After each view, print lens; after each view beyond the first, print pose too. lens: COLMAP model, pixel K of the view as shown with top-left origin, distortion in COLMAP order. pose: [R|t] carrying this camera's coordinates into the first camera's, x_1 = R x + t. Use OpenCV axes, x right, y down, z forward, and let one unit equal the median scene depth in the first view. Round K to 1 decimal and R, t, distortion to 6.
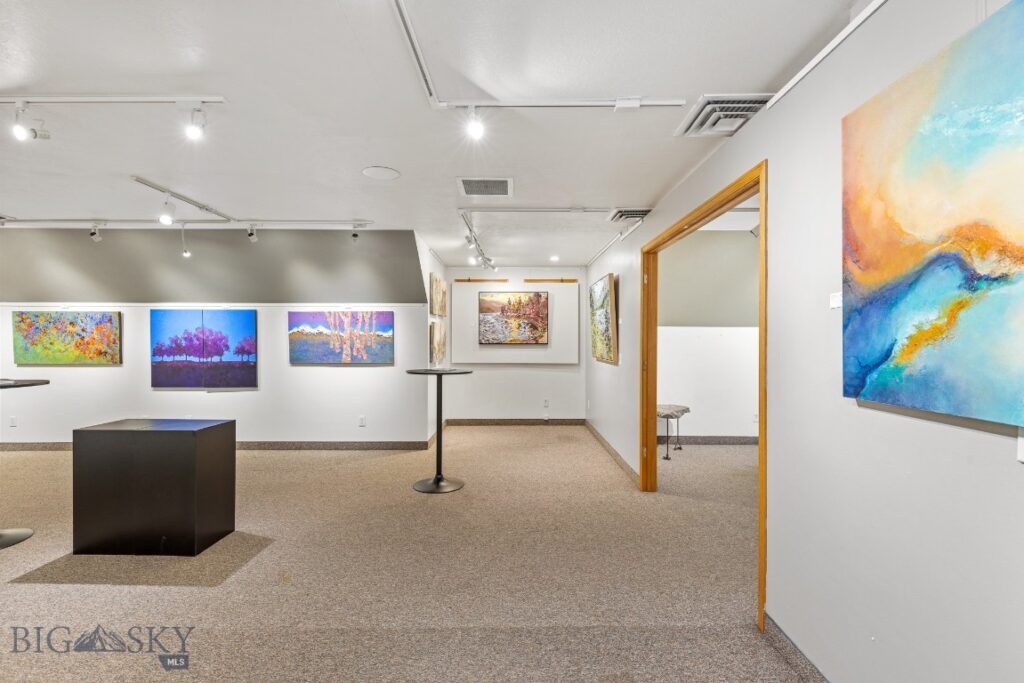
lens RADIAL K [[462.9, 0, 510.5], [0, 462.9, 337.6], [0, 0, 1]] dist [0.007968, -0.001312]
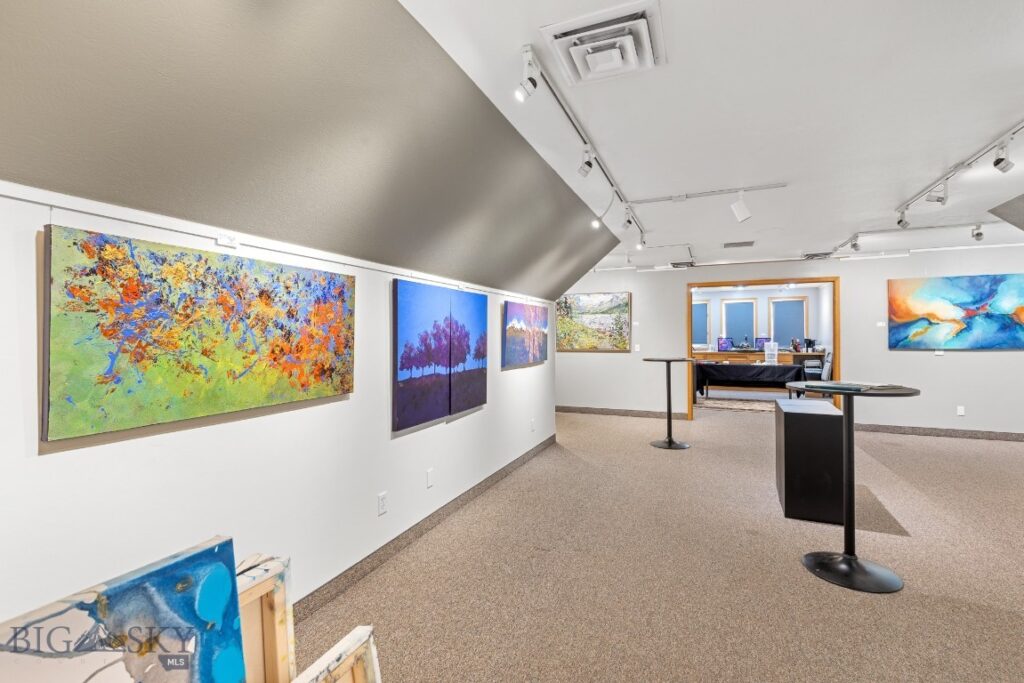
lens RADIAL K [[462.9, 0, 510.5], [0, 462.9, 337.6], [0, 0, 1]] dist [0.007968, -0.001312]
pose [[0.389128, -0.005759, 0.921166, -1.197332], [0.001525, 0.999983, 0.005607, 0.001086], [-0.921182, -0.000777, 0.389130, 0.687482]]
